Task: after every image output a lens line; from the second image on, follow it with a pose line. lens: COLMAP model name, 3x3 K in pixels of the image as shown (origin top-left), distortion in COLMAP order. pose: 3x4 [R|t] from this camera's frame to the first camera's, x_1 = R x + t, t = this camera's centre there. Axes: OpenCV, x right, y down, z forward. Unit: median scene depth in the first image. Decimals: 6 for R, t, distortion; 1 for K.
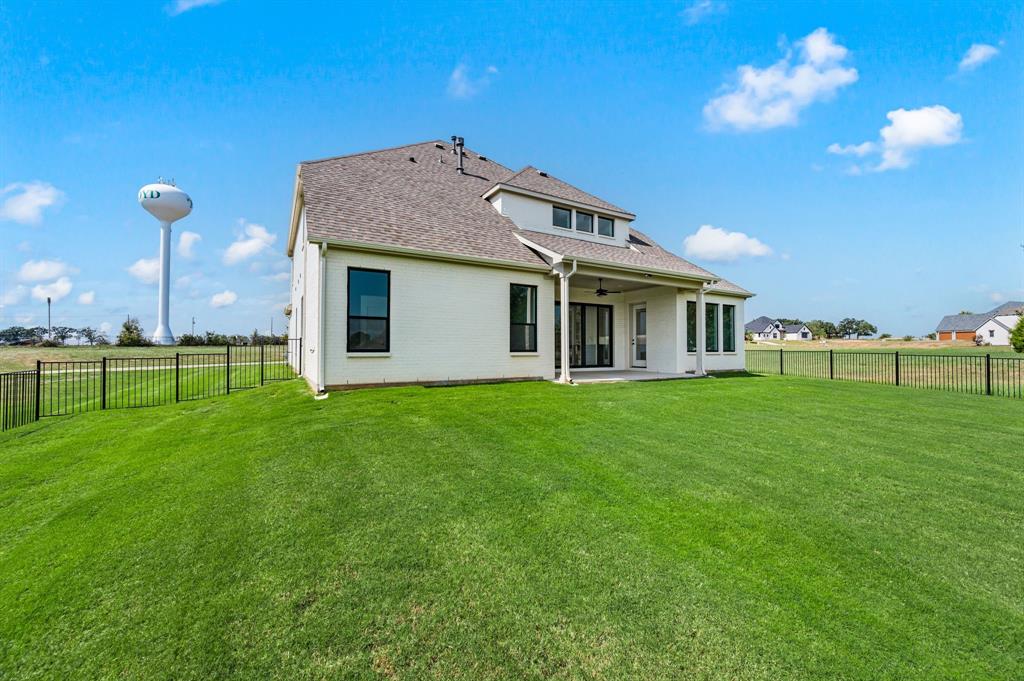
lens RADIAL K [[408.7, 0, 512.0], [0, 408.7, 340.5], [0, 0, 1]] dist [-0.000147, 0.000008]
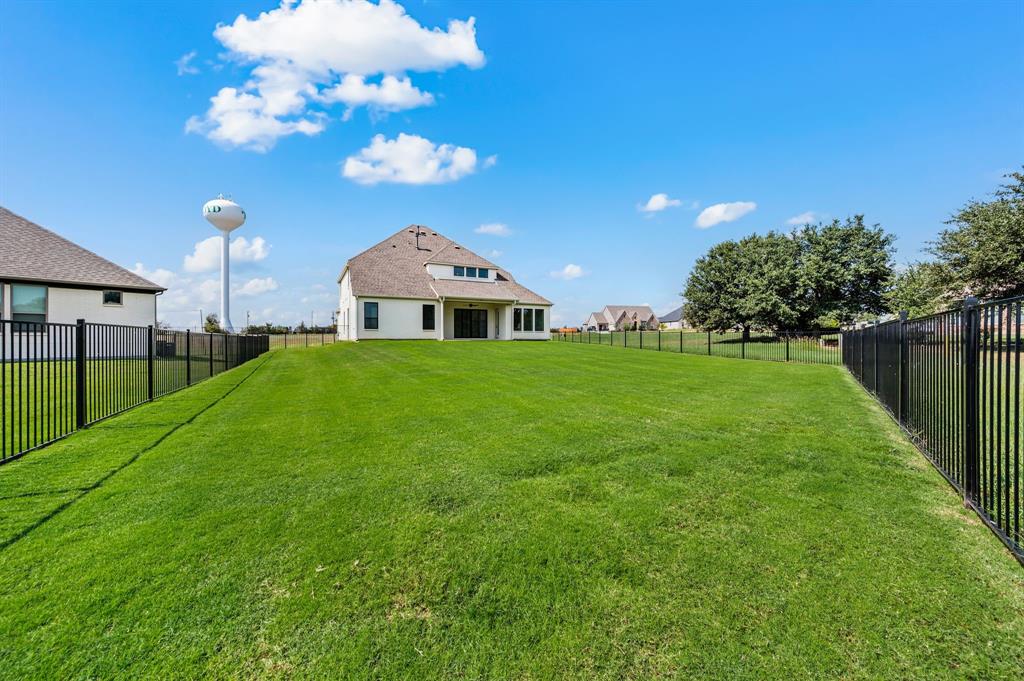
lens RADIAL K [[406.4, 0, 515.0], [0, 406.4, 335.6], [0, 0, 1]] dist [0.000391, -0.000015]
pose [[0.998448, -0.002937, -0.055608, 0.566520], [0.003604, 0.999923, 0.011902, 0.028624], [0.055569, -0.012084, 0.998382, -1.258127]]
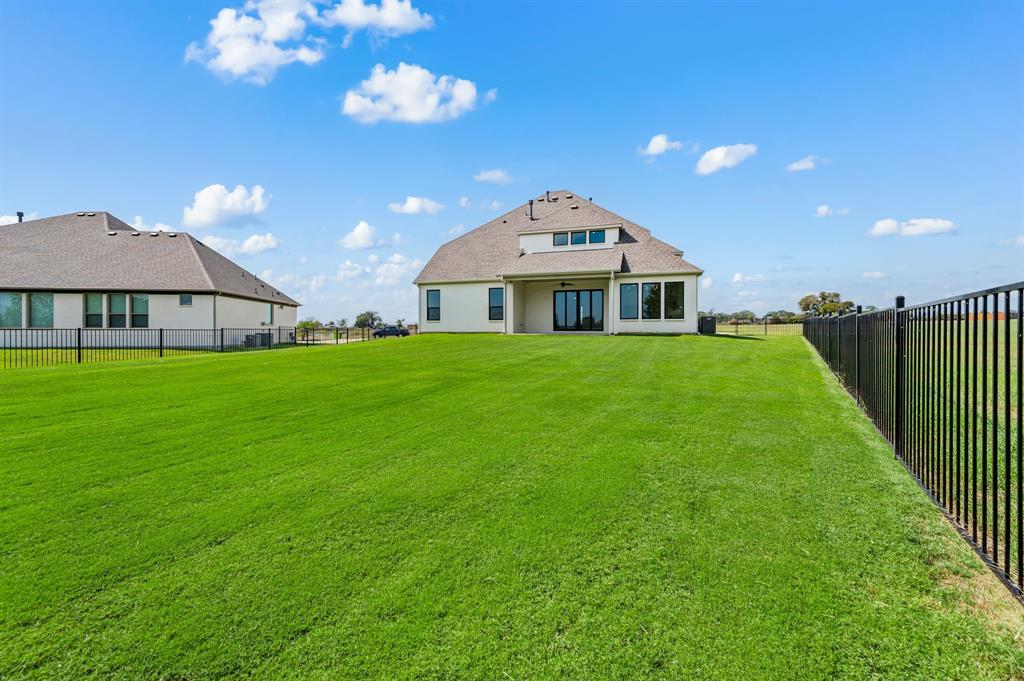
lens RADIAL K [[406.4, 0, 515.0], [0, 406.4, 335.6], [0, 0, 1]] dist [0.000391, -0.000015]
pose [[0.650705, 0.007697, -0.759292, 1.269927], [0.015946, 0.999590, 0.023799, 0.044930], [0.759163, -0.027594, 0.650315, -0.219489]]
